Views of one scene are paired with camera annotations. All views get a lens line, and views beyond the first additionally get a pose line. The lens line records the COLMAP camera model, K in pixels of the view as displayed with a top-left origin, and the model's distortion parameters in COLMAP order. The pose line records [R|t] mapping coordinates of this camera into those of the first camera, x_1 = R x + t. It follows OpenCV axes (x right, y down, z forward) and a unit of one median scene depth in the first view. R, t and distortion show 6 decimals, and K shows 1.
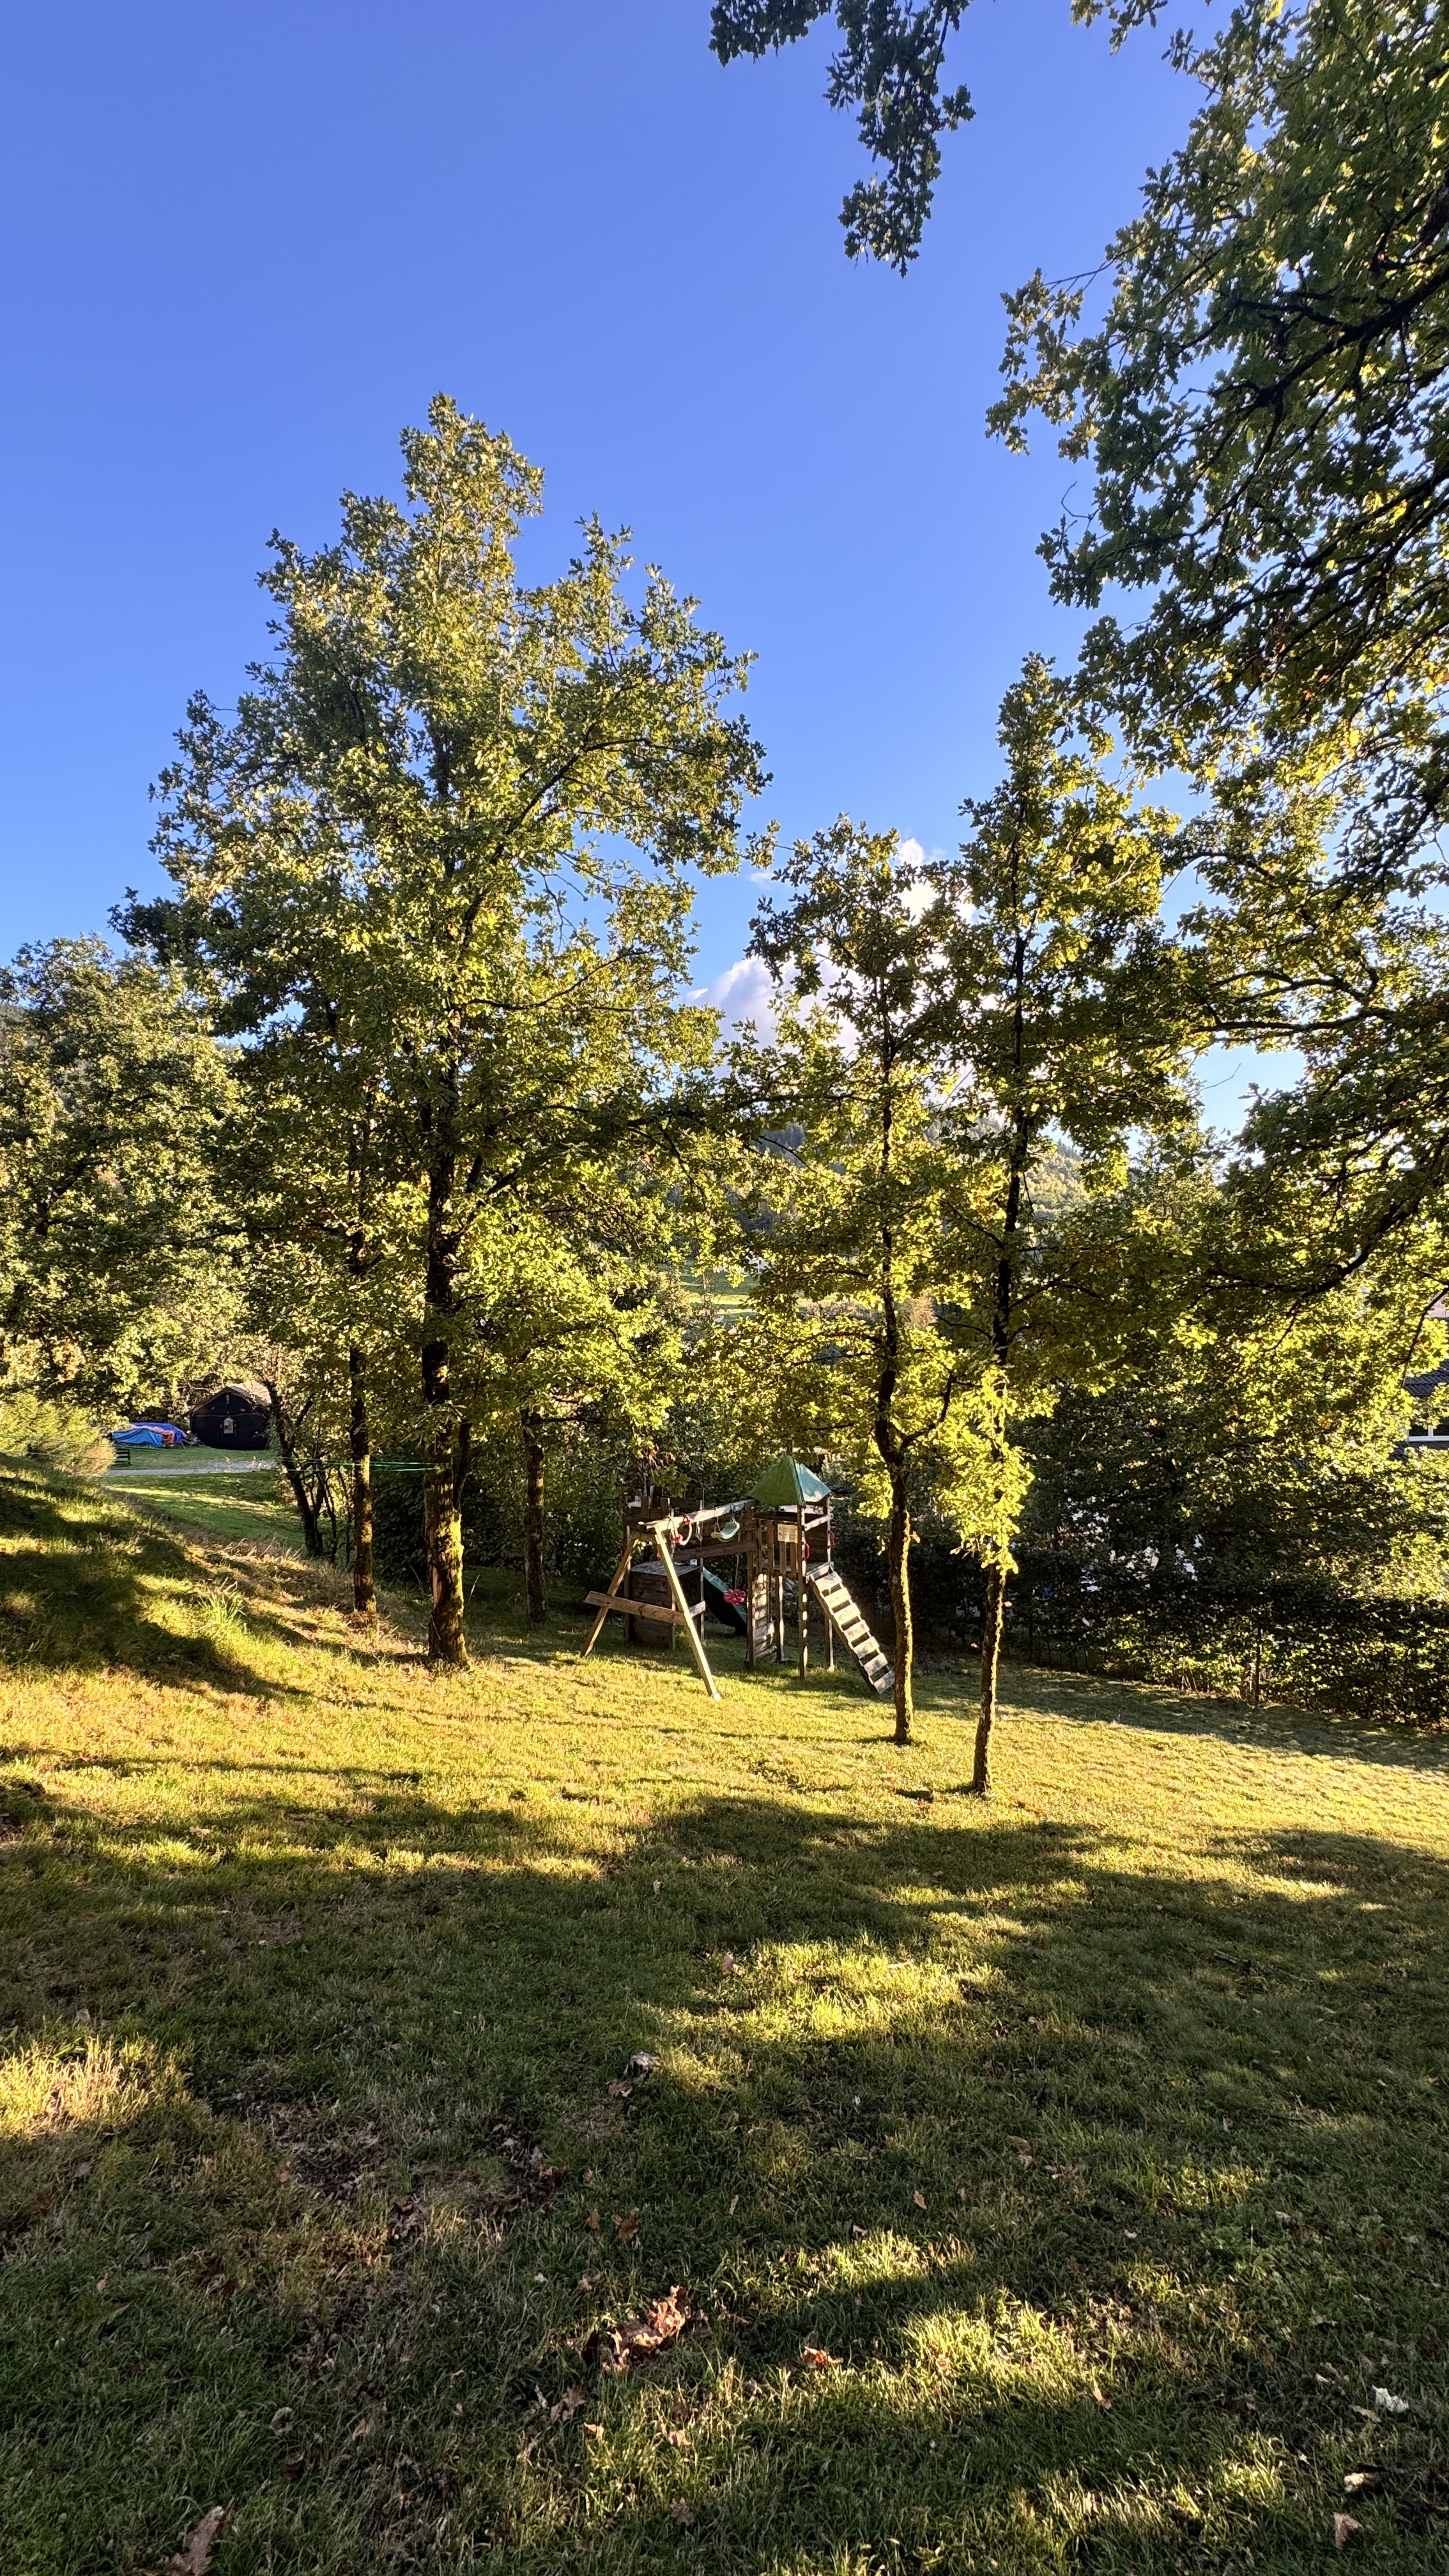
lens RADIAL K [[1064.1, 0, 727.4], [0, 1064.1, 1293.7], [0, 0, 1]] dist [-0.001238, 0.000060]
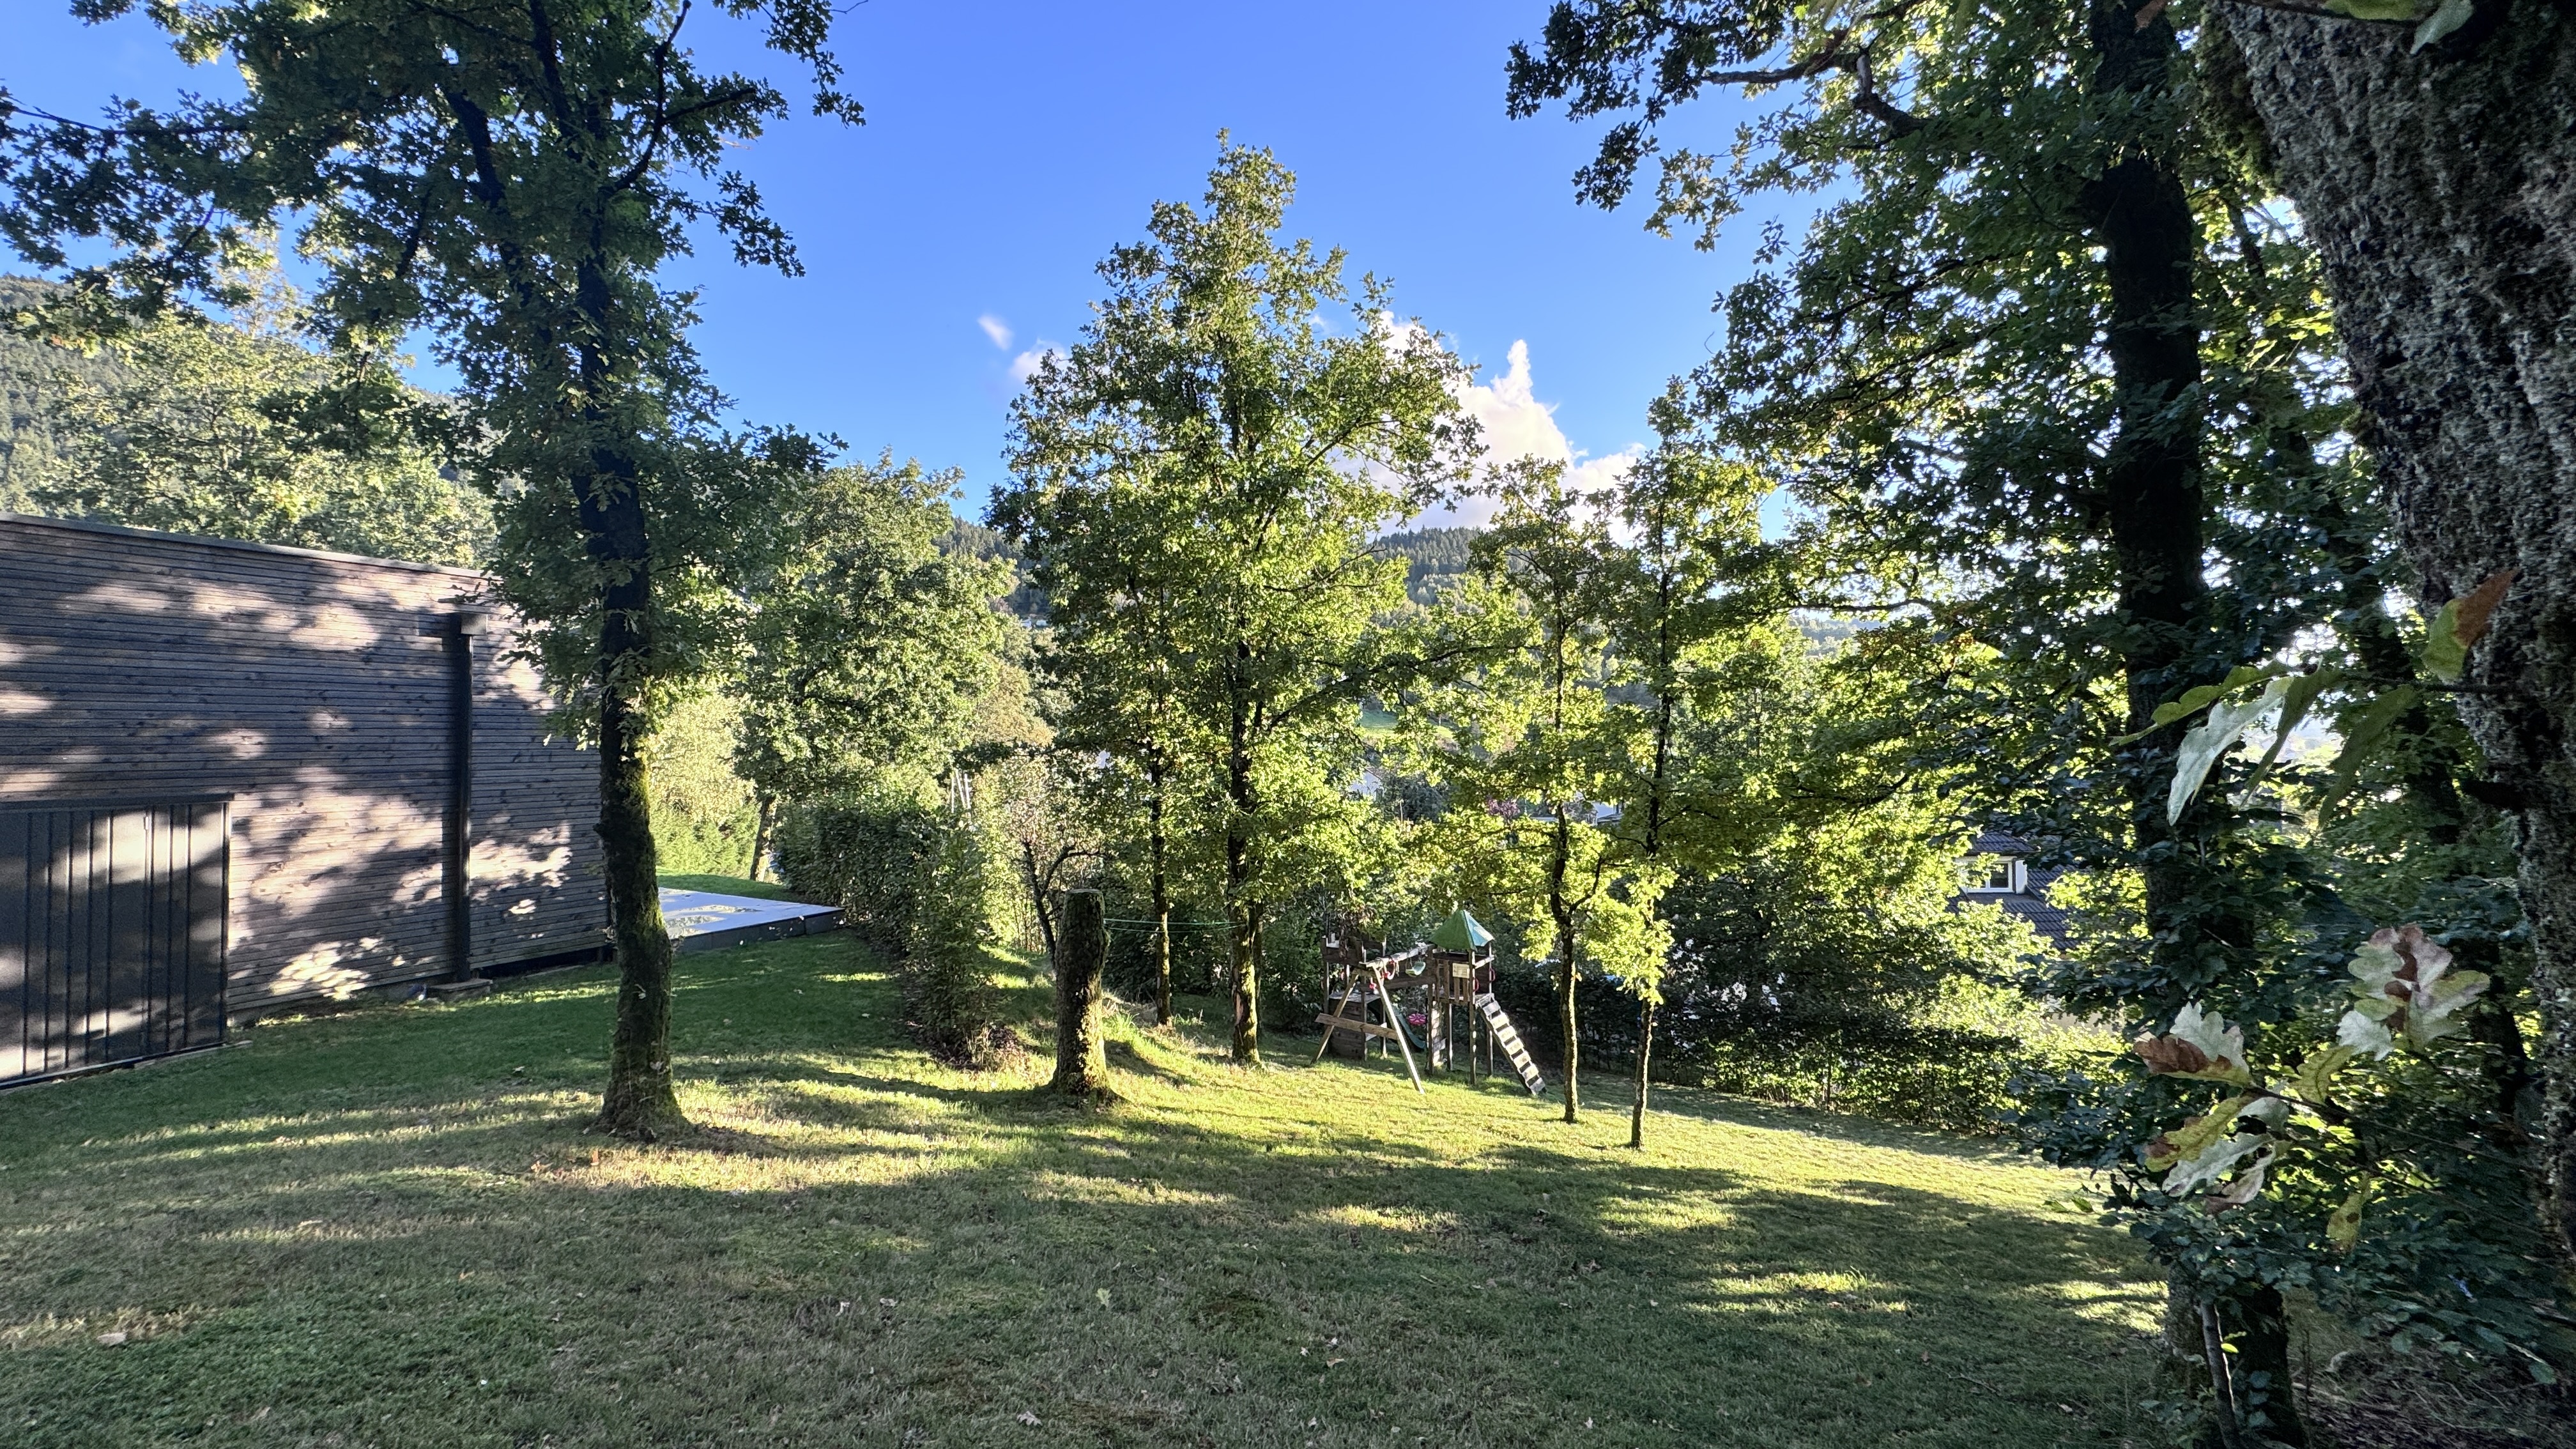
lens RADIAL K [[1064.1, 0, 1285.2], [0, 1064.1, 720.0], [0, 0, 1]] dist [-0.001238, 0.000060]
pose [[0.999785, 0.008314, -0.018977, -0.156053], [-0.008314, 0.999965, 0.000082, -0.089305], [0.018978, 0.000075, 0.999820, -0.340980]]
